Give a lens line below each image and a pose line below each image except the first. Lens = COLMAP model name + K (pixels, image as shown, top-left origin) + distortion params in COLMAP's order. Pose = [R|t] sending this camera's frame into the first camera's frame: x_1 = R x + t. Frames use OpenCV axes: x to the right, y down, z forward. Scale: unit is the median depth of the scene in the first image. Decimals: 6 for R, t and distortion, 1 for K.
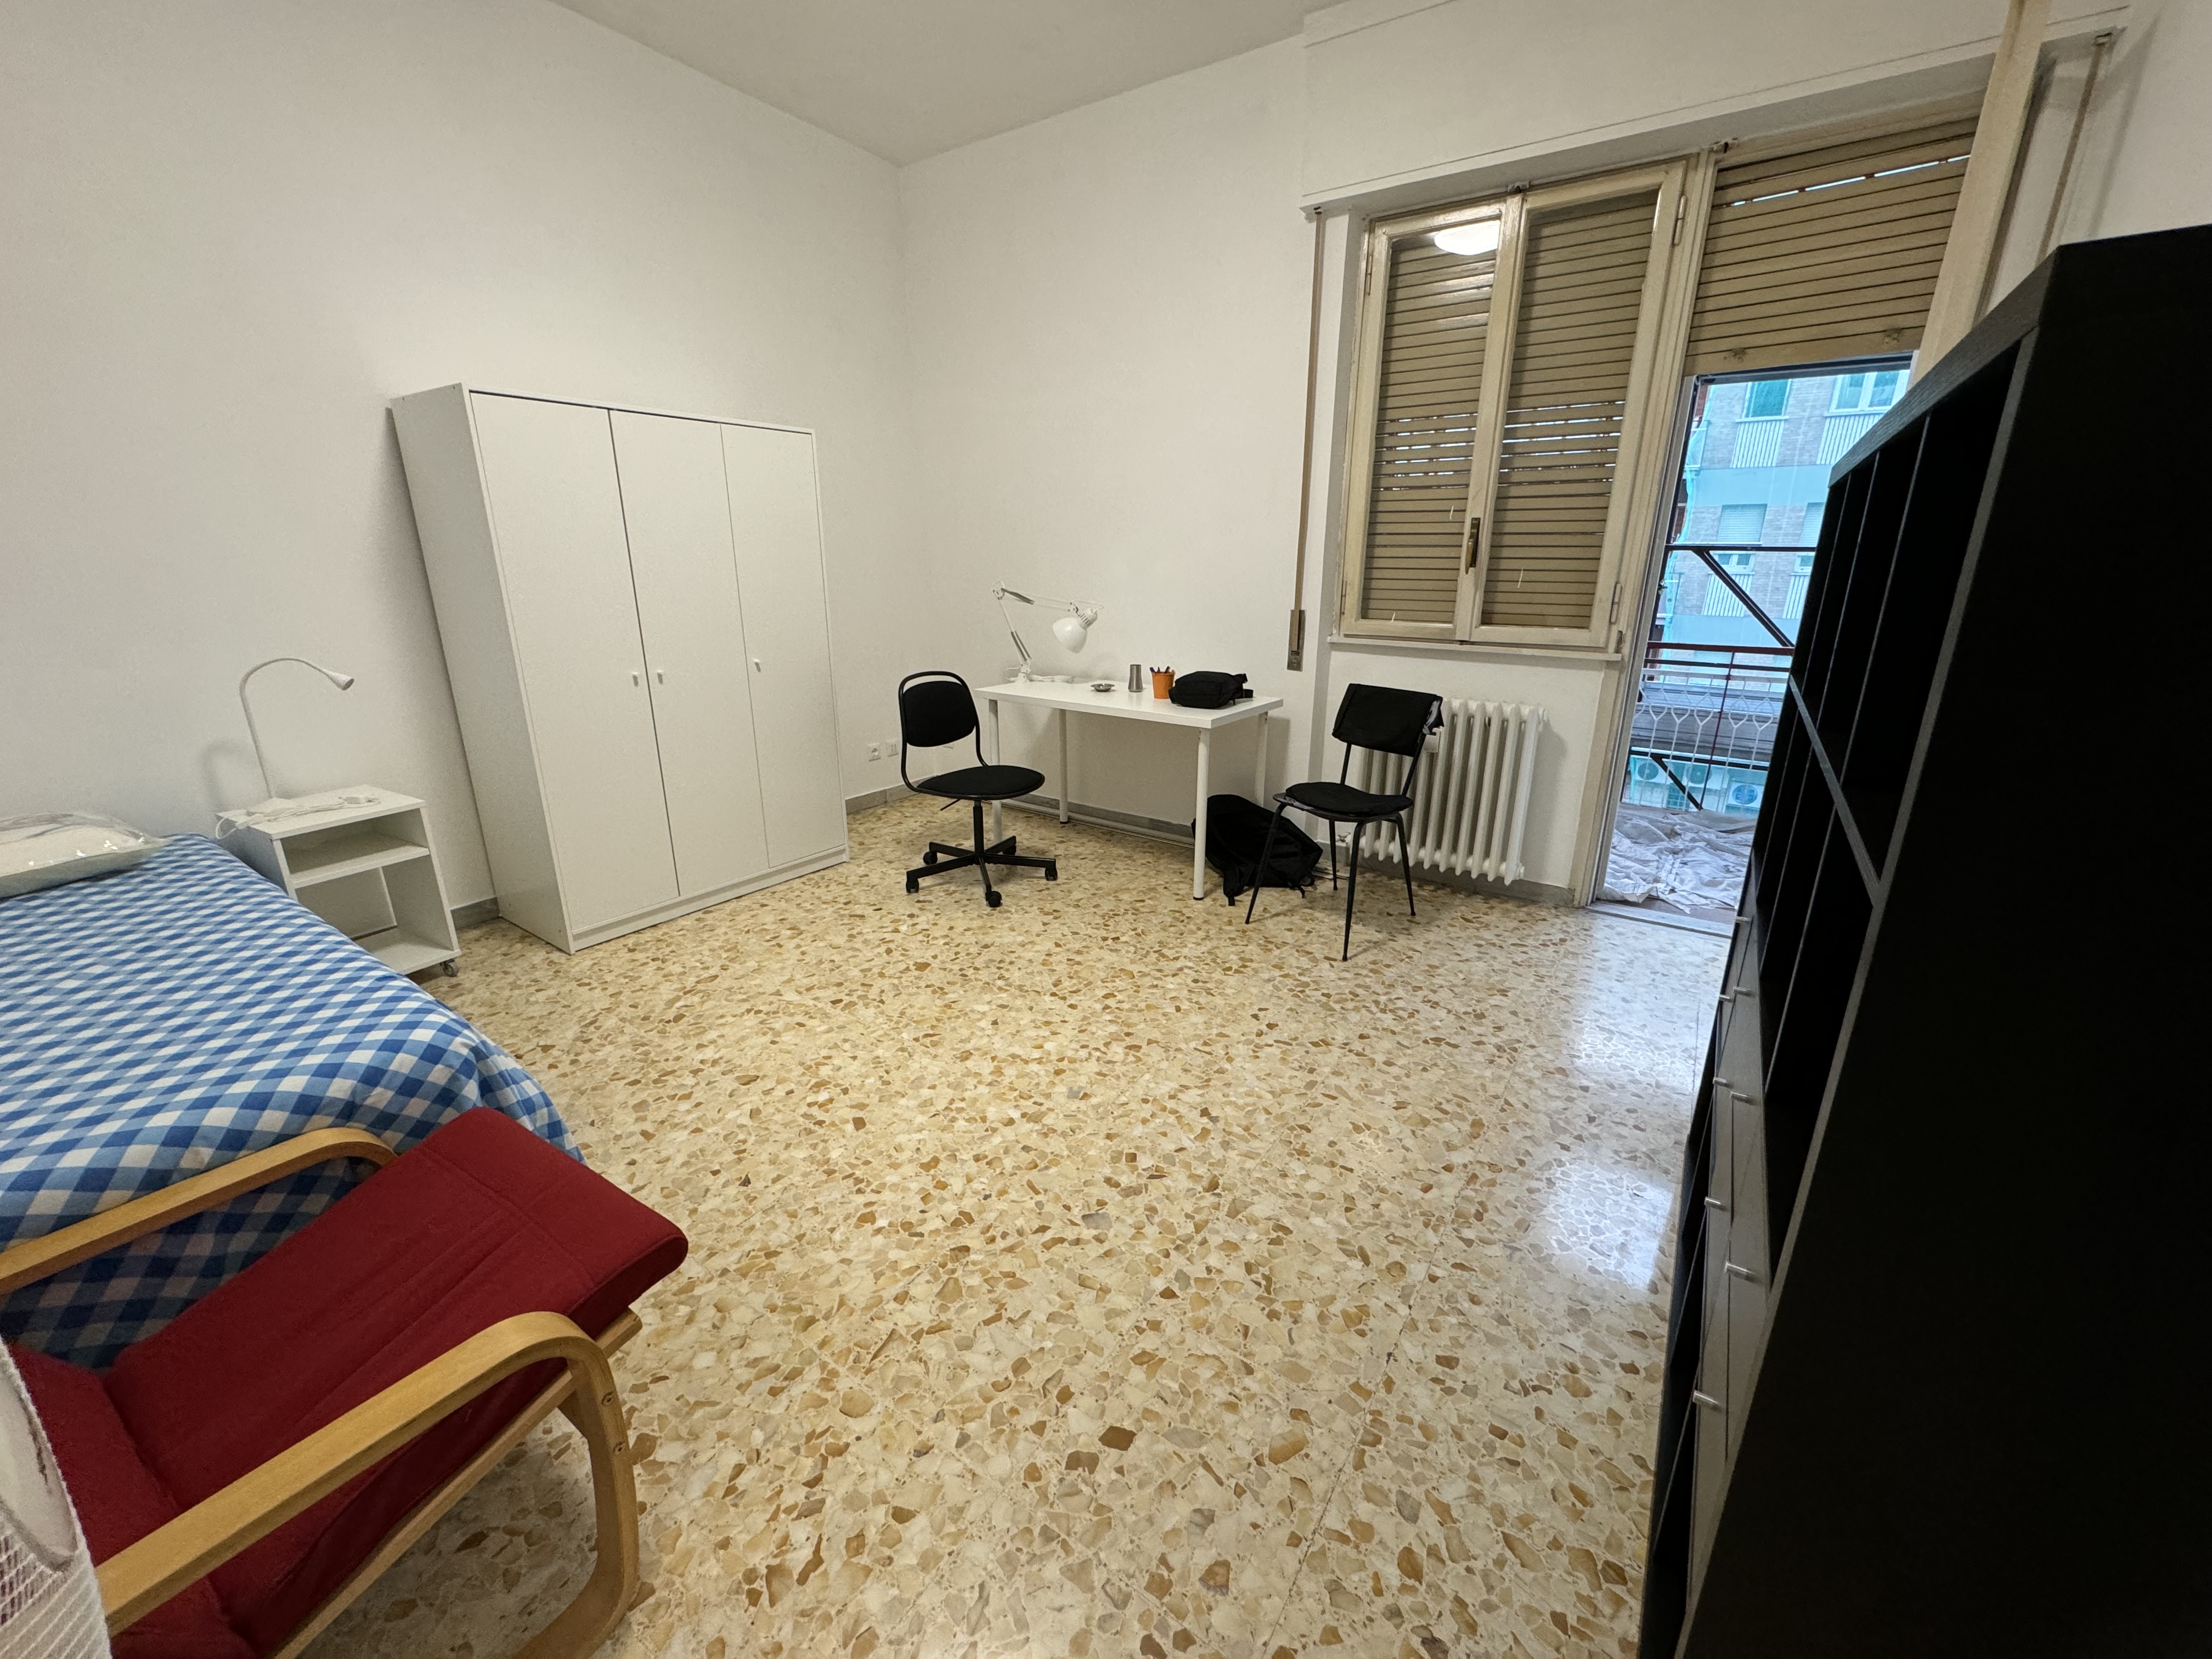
lens RADIAL K [[883.4, 0, 1106.0], [0, 883.4, 829.5], [0, 0, 1]] dist [-0.000957, 0.000179]
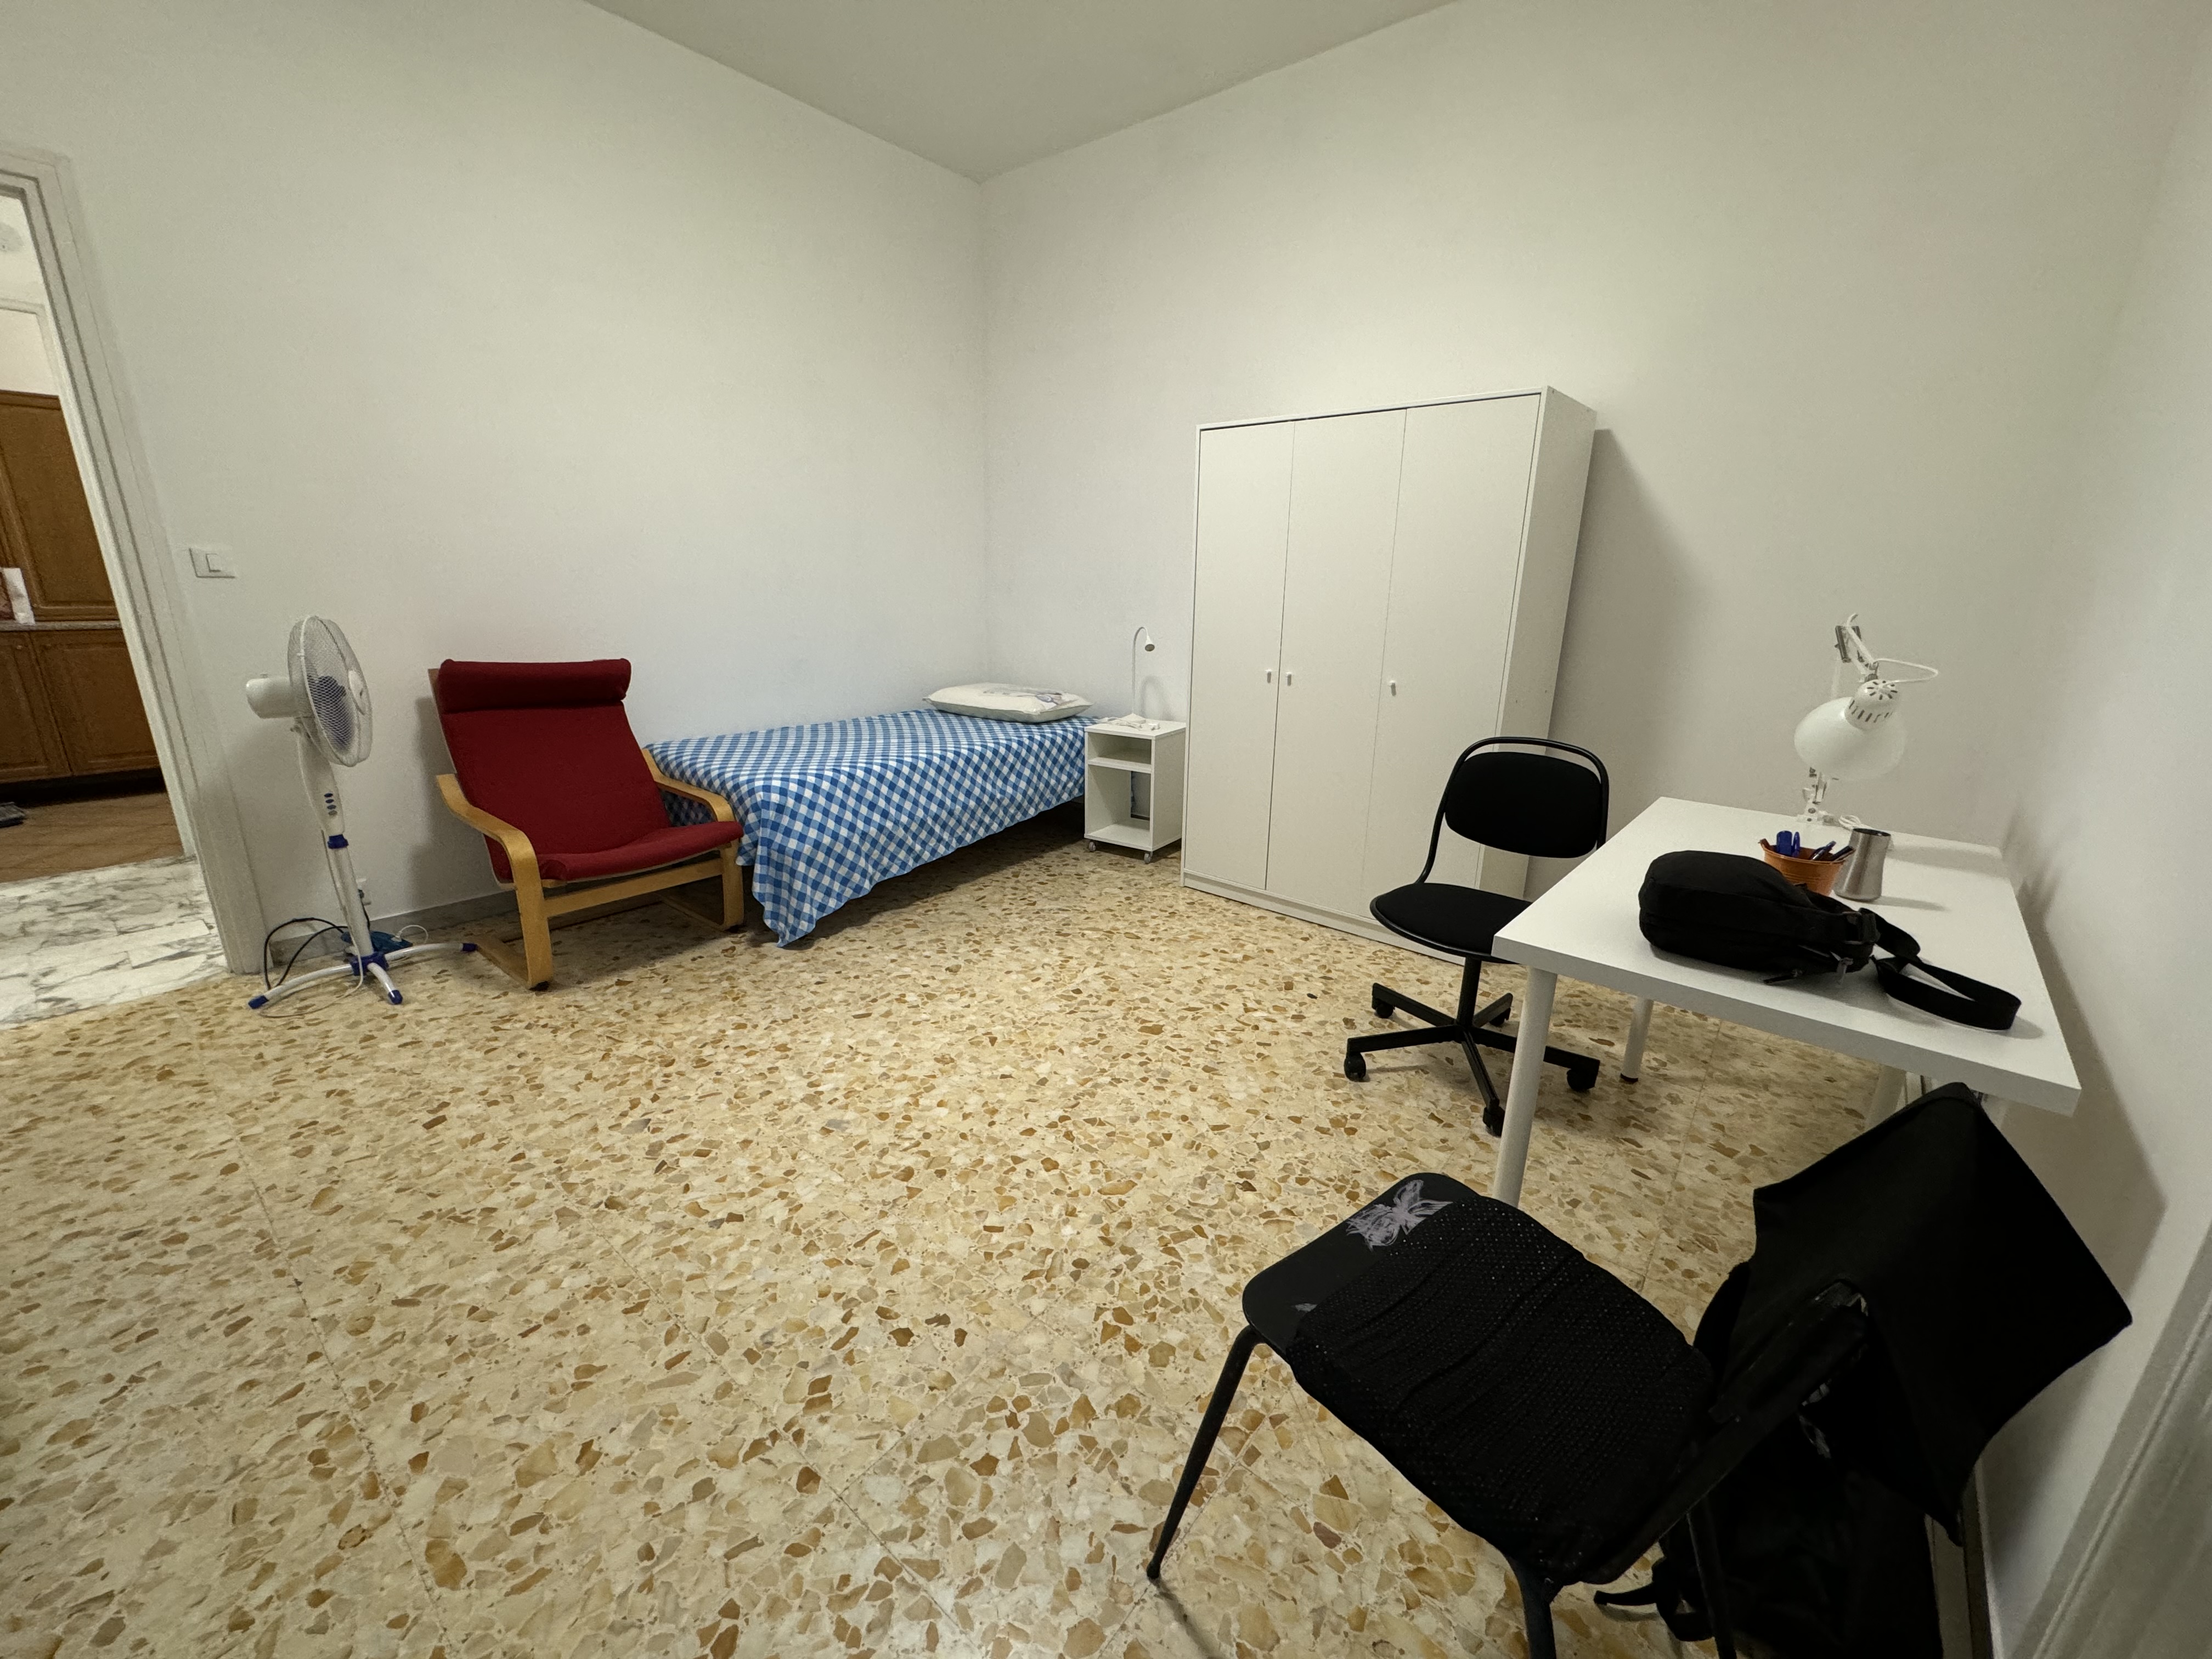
lens RADIAL K [[883.4, 0, 1106.0], [0, 883.4, 829.5], [0, 0, 1]] dist [-0.000957, 0.000179]
pose [[-0.092857, 0.270349, -0.958274, 0.762678], [-0.313397, 0.905578, 0.285851, -0.339978], [0.945071, 0.326864, 0.000638, 1.212391]]
